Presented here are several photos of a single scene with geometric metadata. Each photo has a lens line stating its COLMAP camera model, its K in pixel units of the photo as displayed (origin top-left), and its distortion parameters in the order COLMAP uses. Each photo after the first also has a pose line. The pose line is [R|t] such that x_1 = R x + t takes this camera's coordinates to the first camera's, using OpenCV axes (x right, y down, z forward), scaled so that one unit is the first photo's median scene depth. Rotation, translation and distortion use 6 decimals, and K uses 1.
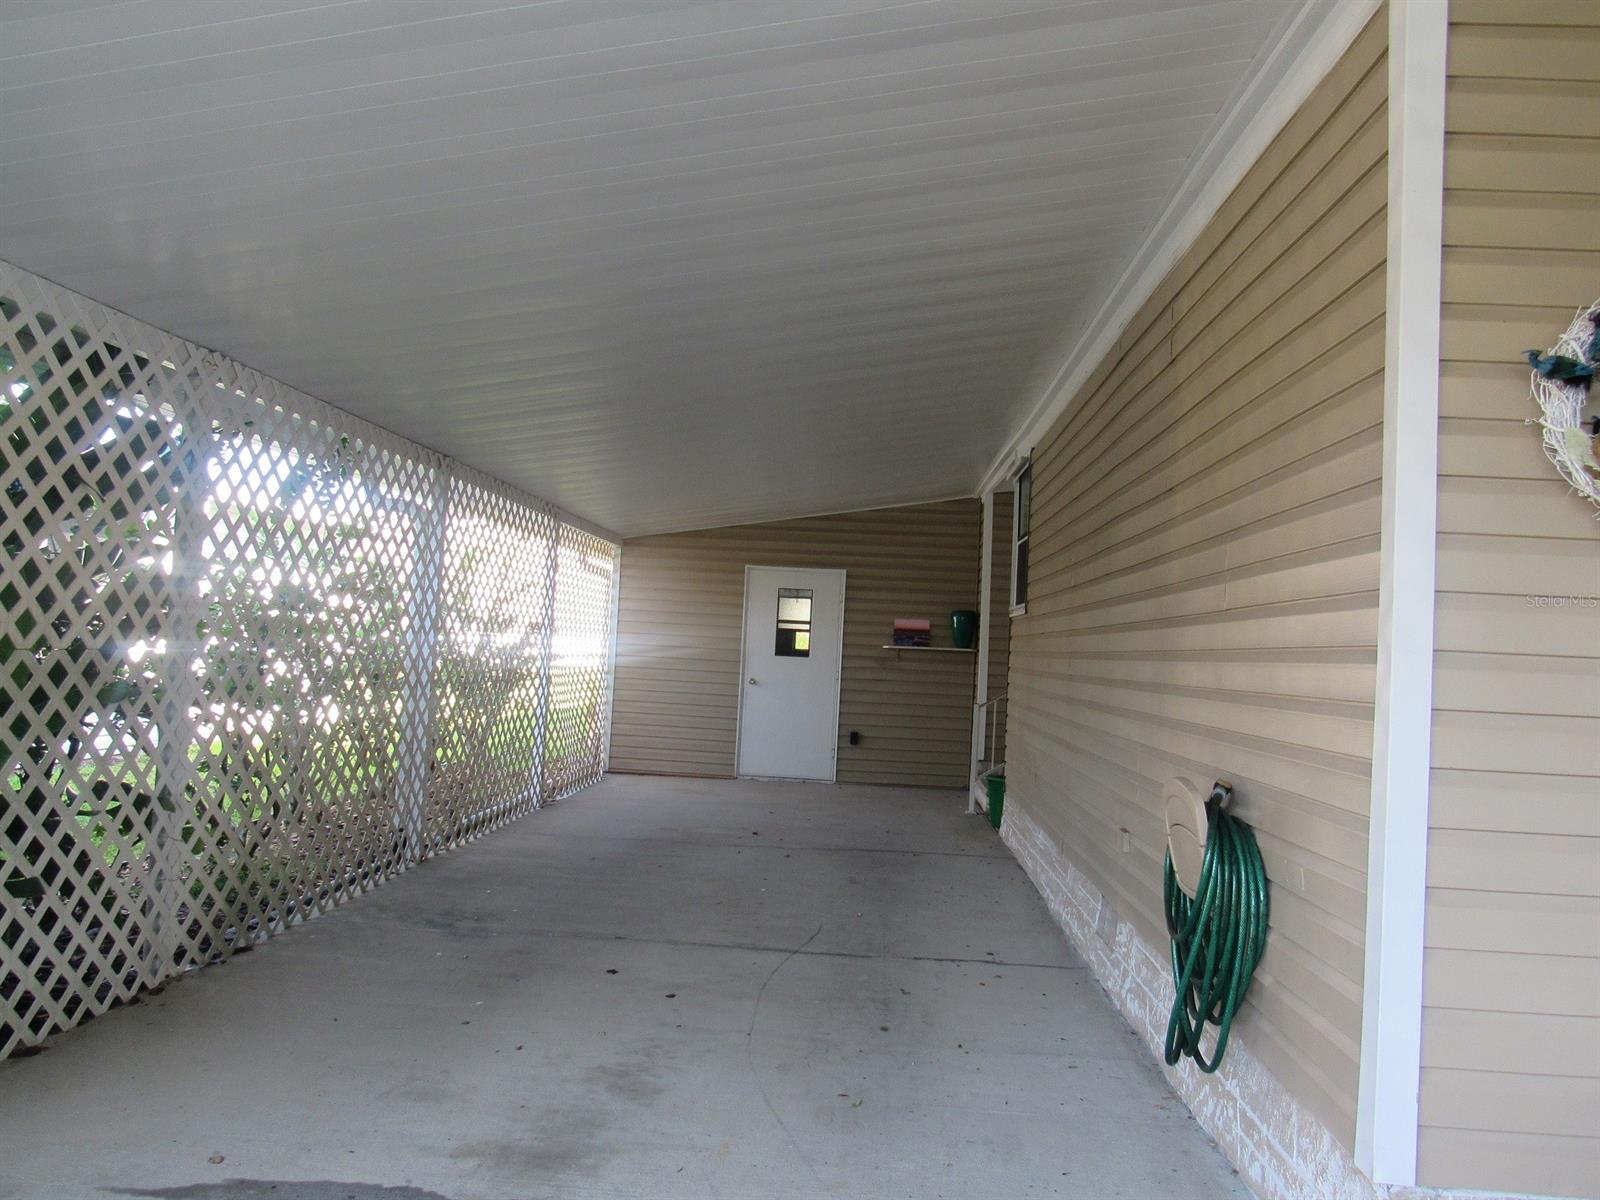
lens RADIAL K [[1157.8, 0, 803.8], [0, 1157.8, 603.7], [0, 0, 1]] dist [-0.010808, -0.013562]
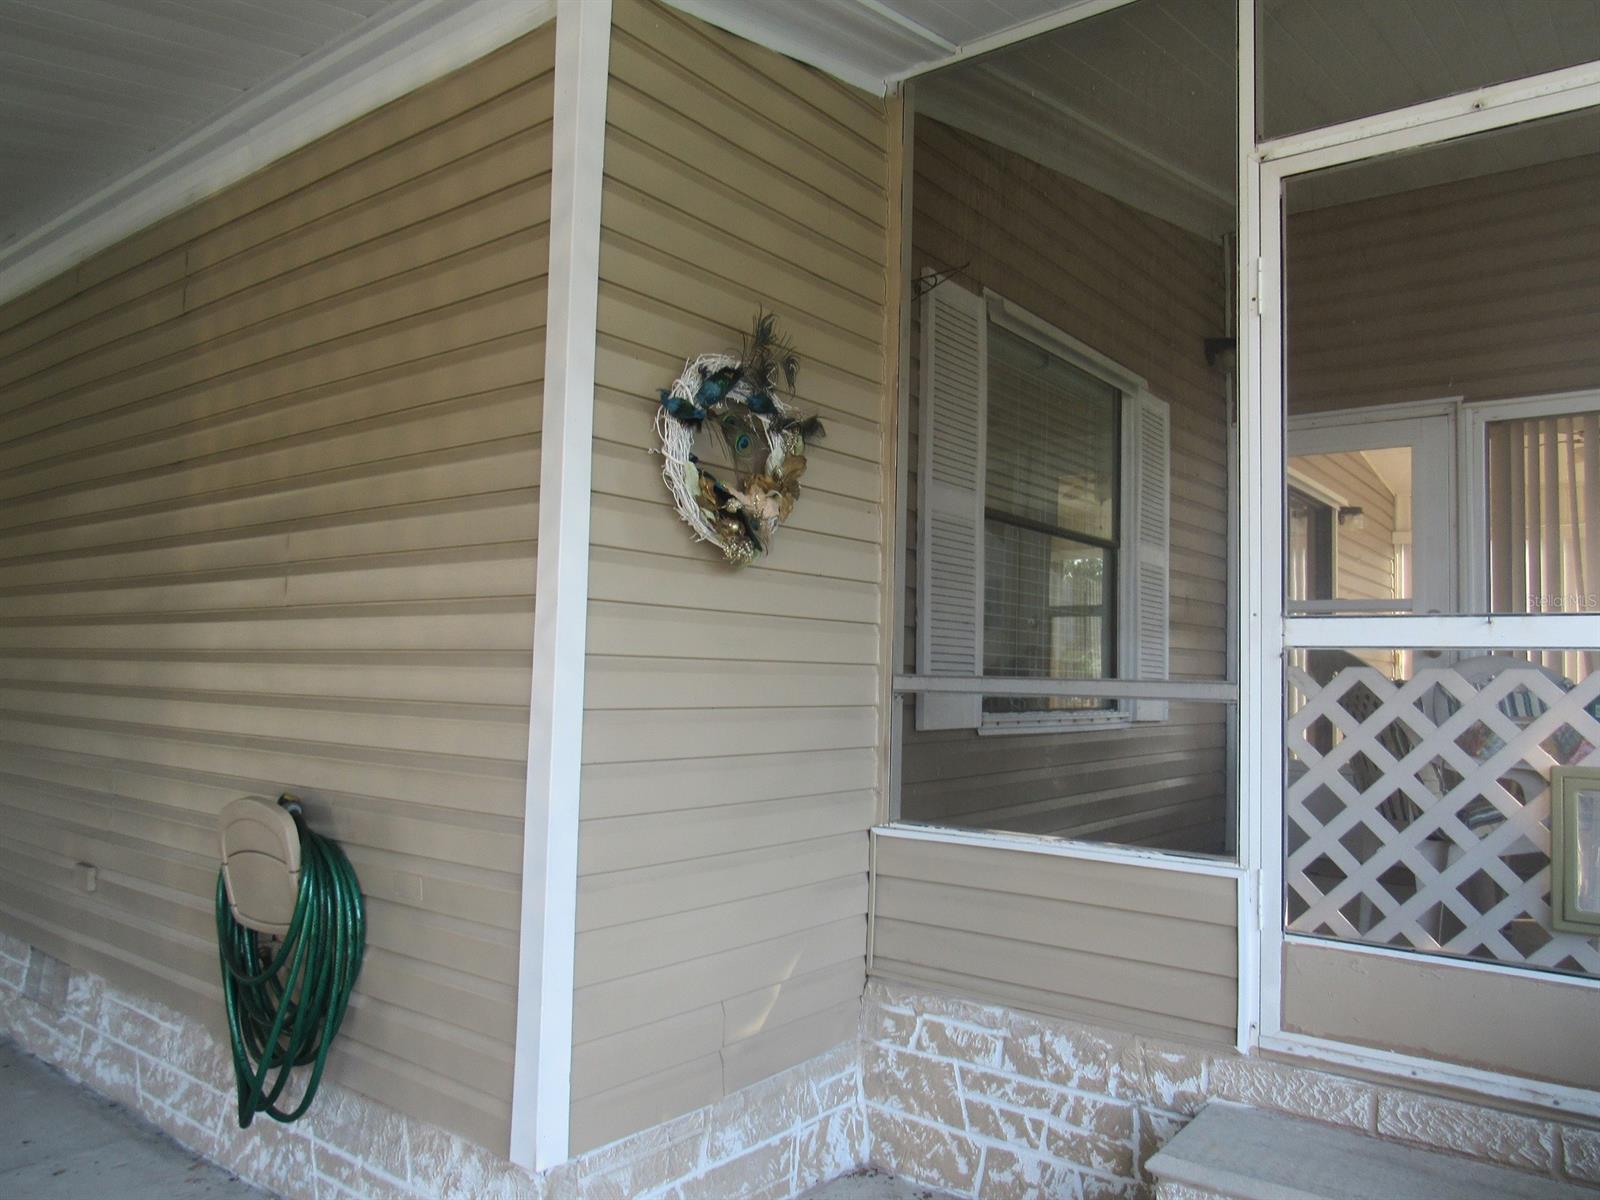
lens RADIAL K [[1157.8, 0, 802.8], [0, 1157.8, 597.1], [0, 0, 1]] dist [-0.010808, -0.013562]
pose [[0.562585, 0.016363, 0.826577, -0.177452], [-0.027001, 0.999634, -0.001412, -0.012716], [-0.826298, -0.021524, 0.562821, 0.177046]]
